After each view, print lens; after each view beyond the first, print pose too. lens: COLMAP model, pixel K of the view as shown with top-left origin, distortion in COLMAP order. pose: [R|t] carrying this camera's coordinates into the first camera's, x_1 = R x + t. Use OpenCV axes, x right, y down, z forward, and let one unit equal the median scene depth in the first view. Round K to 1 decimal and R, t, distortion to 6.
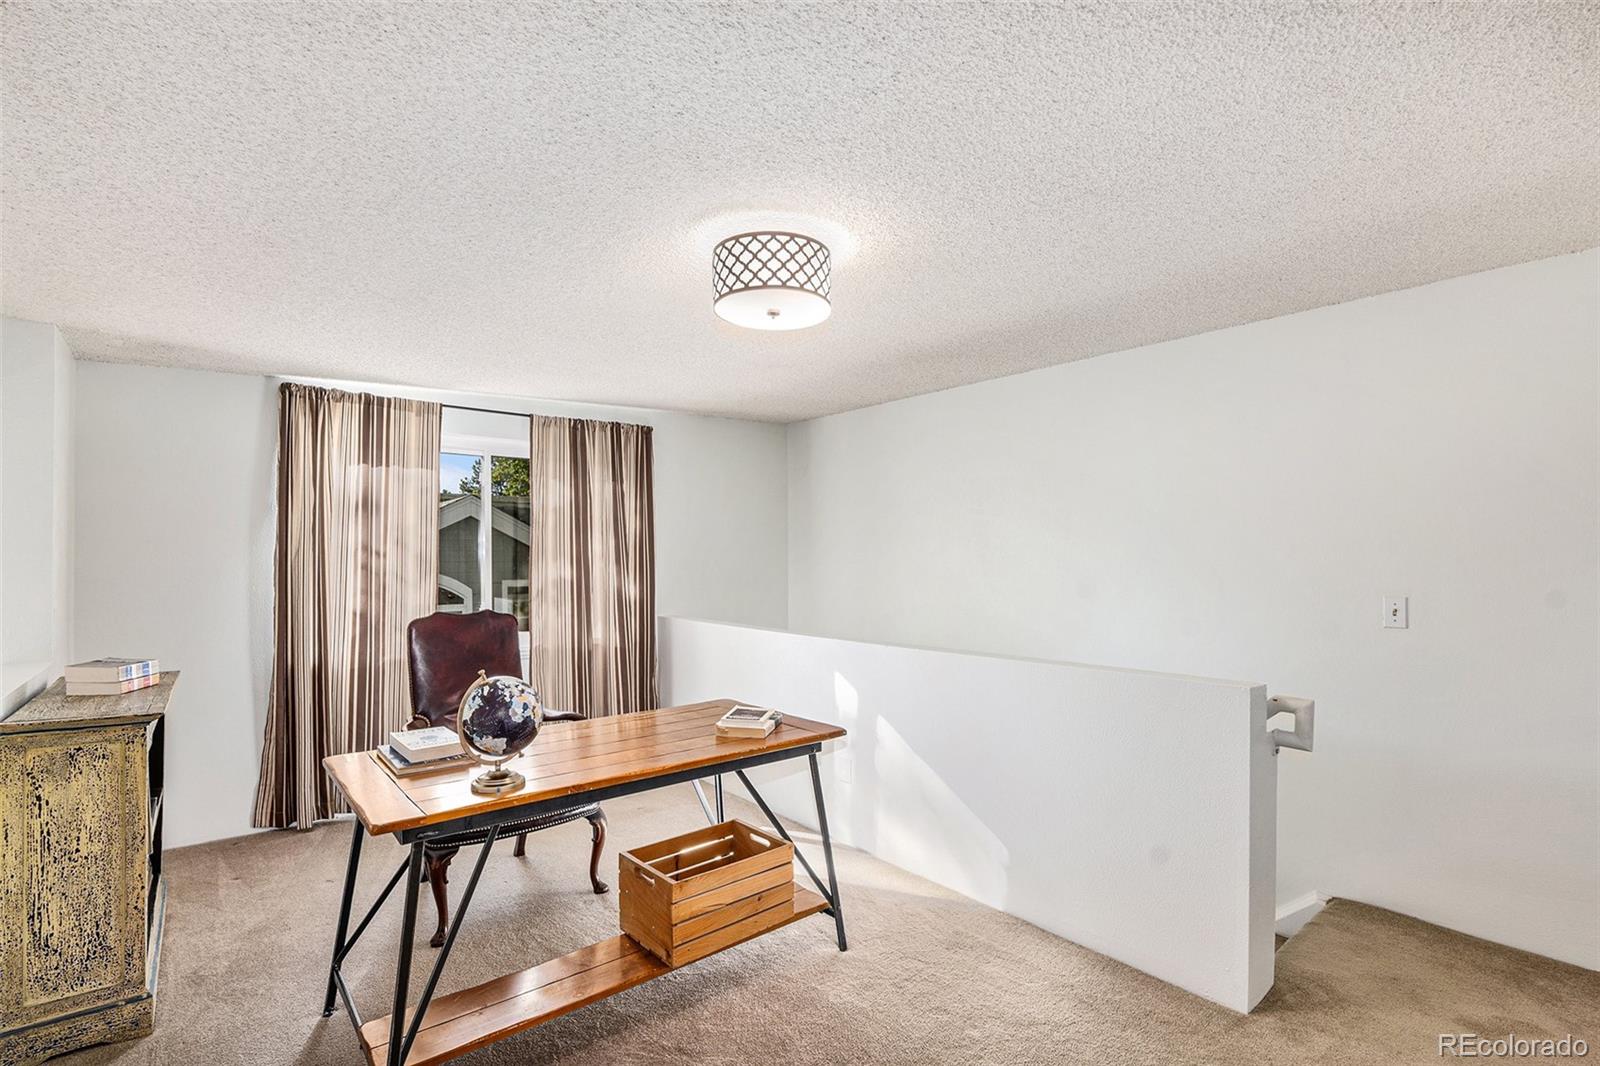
lens RADIAL K [[746.3, 0, 816.7], [0, 746.3, 538.9], [0, 0, 1]] dist [-0.015846, 0.001803]
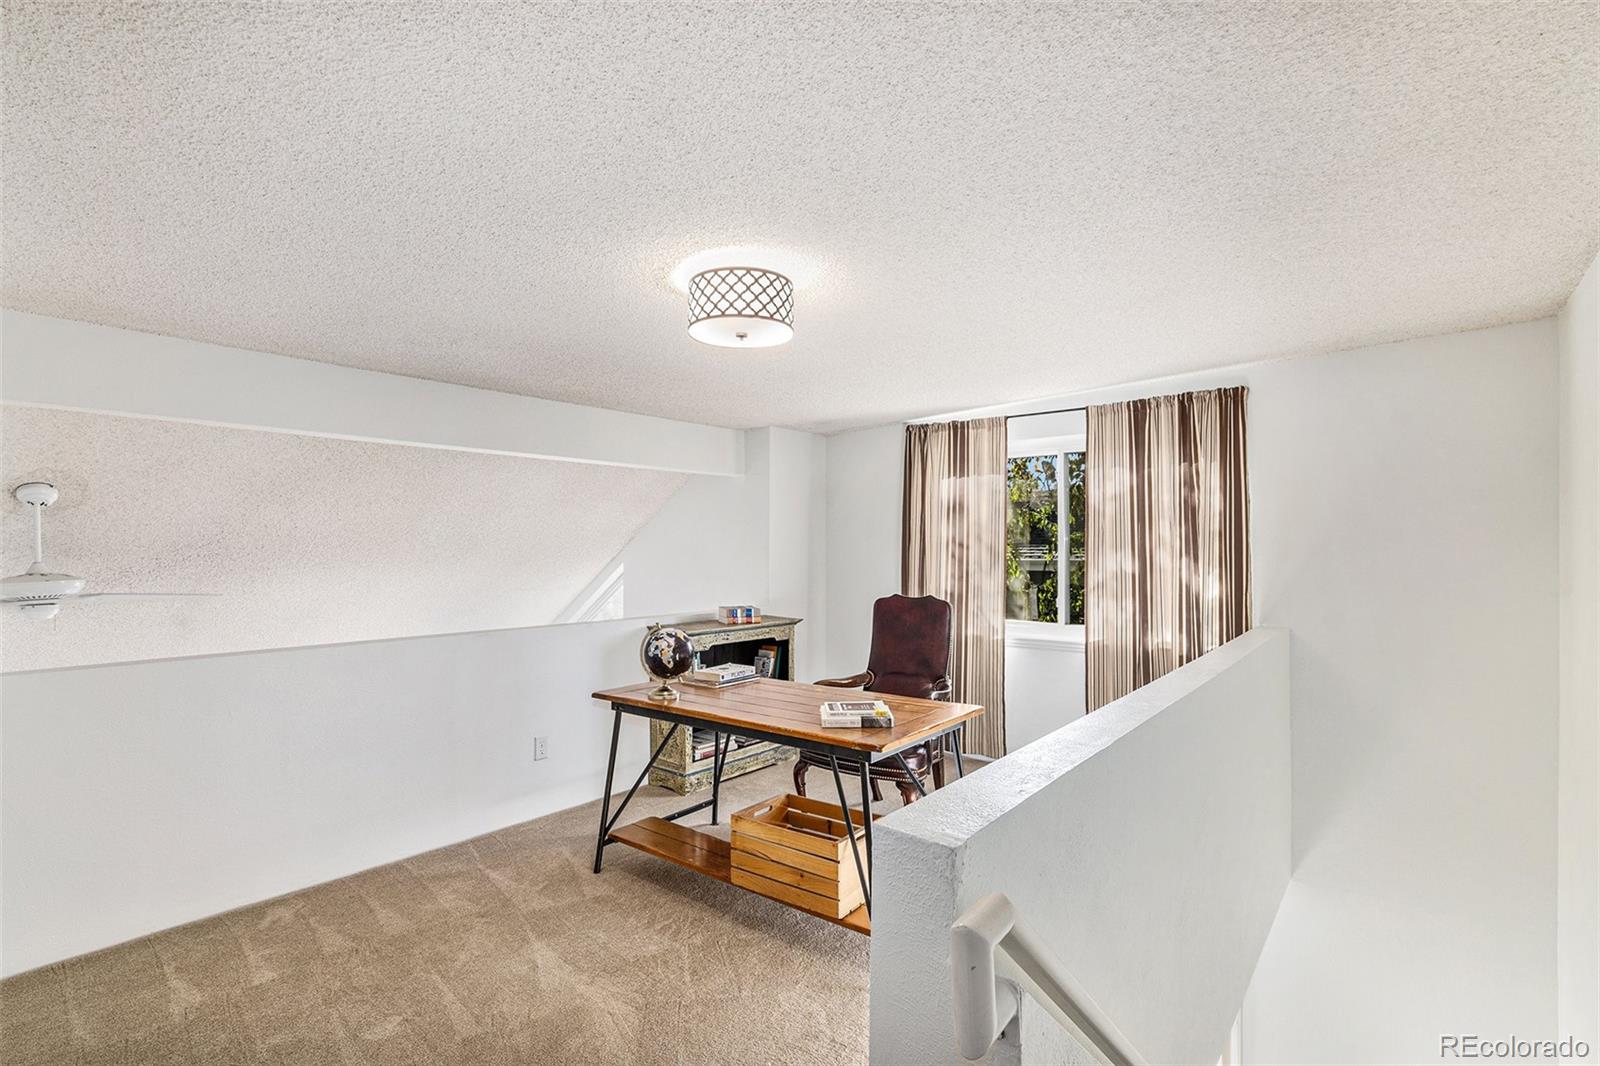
lens RADIAL K [[746.3, 0, 816.7], [0, 746.3, 538.9], [0, 0, 1]] dist [-0.015846, 0.001803]
pose [[0.203860, -0.008005, -0.978967, 0.588513], [0.027072, 0.999630, -0.002537, 0.003836], [0.978626, -0.025985, 0.204001, 0.490056]]
